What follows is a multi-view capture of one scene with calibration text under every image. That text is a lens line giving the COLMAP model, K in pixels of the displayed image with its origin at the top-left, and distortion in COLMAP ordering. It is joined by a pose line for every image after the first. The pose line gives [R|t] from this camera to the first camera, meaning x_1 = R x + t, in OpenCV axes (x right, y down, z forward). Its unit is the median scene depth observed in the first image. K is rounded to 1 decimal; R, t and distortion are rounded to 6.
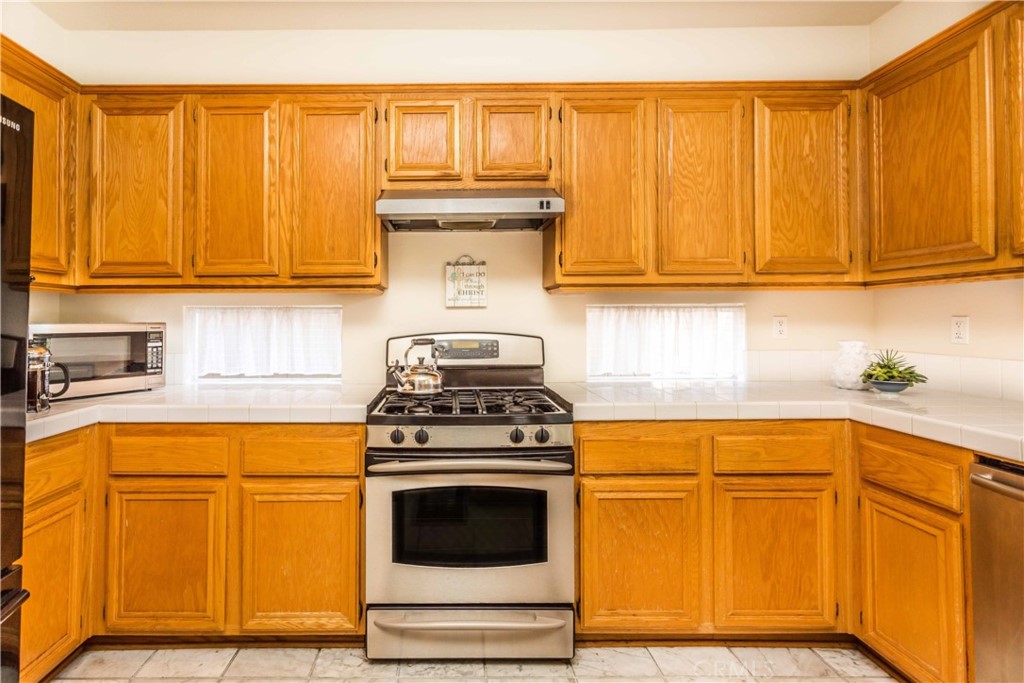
lens RADIAL K [[509.4, 0, 453.7], [0, 509.4, 312.5], [0, 0, 1]] dist [-0.001440, 0.000191]
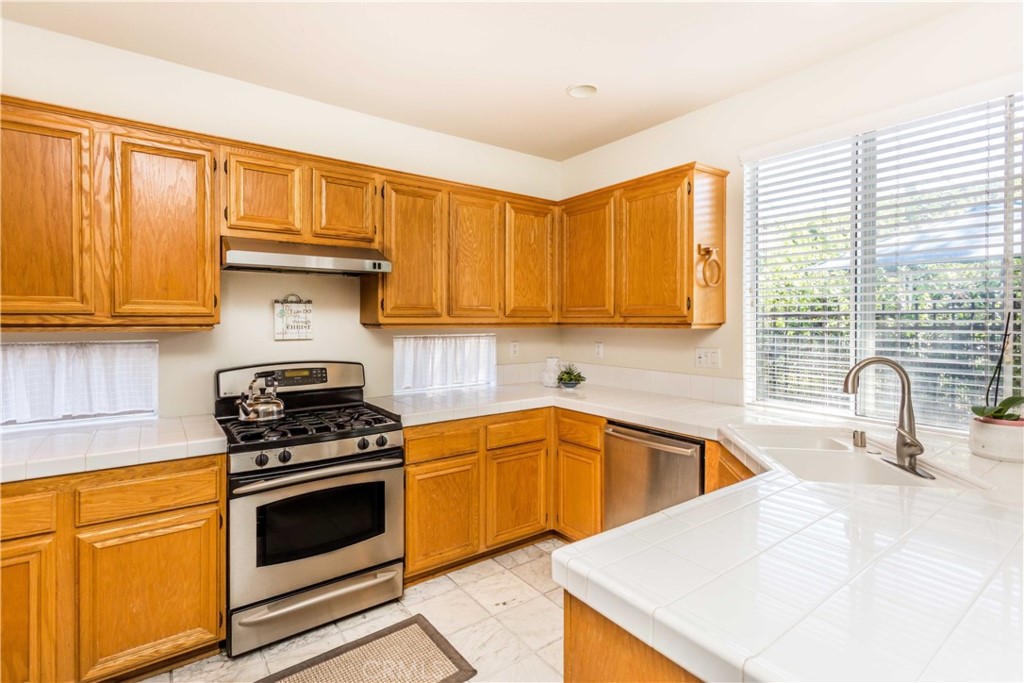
lens RADIAL K [[491.0, 0, 521.9], [0, 491.0, 323.1], [0, 0, 1]] dist [-0.001796, 0.000616]
pose [[0.798689, 0.000141, 0.601744, -0.282339], [-0.013207, 0.999763, 0.017296, -0.090529], [-0.601599, -0.021762, 0.798502, -0.235258]]
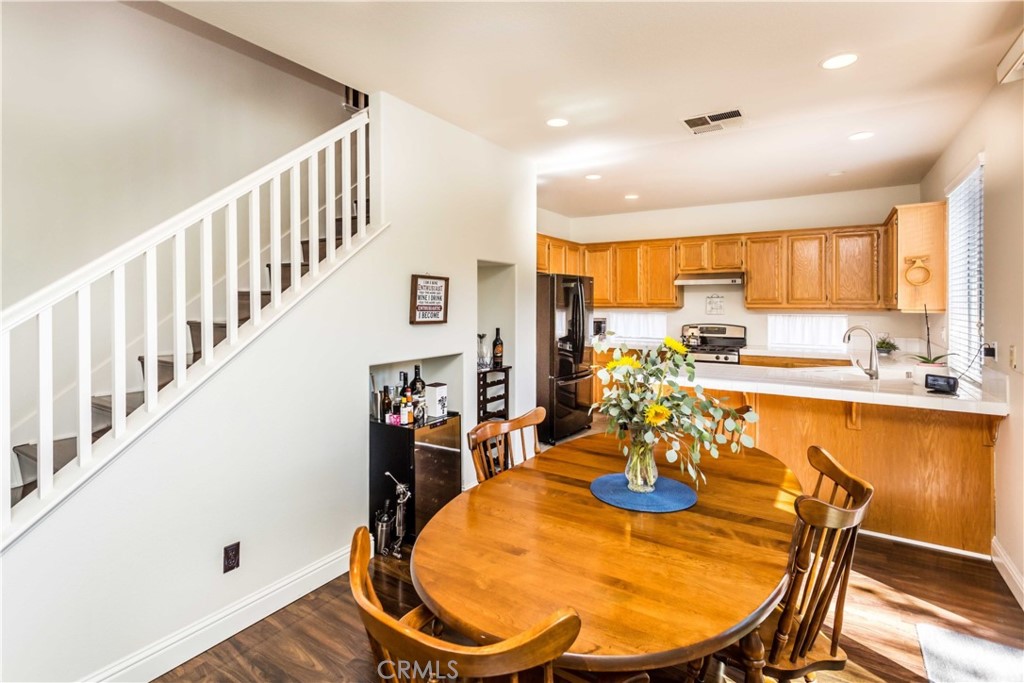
lens RADIAL K [[495.8, 0, 512.6], [0, 495.8, 304.3], [0, 0, 1]] dist [0.012460, 0.000163]
pose [[0.843859, 0.007791, -0.536508, 0.629227], [0.003668, 0.999787, 0.020287, -0.140653], [0.536552, -0.019087, 0.843651, -2.046570]]
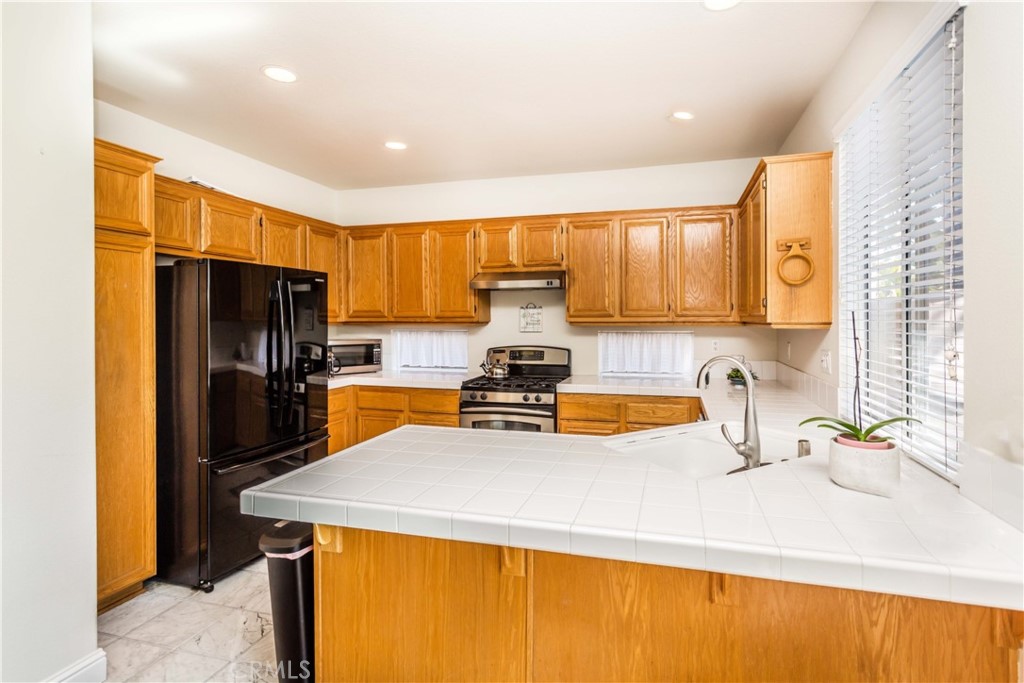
lens RADIAL K [[504.4, 0, 534.2], [0, 504.4, 327.2], [0, 0, 1]] dist [0.000780, 0.000028]
pose [[0.965290, 0.006358, -0.261104, 0.622489], [0.002910, 0.999380, 0.035093, -0.109776], [0.261165, -0.034635, 0.964673, -0.883399]]
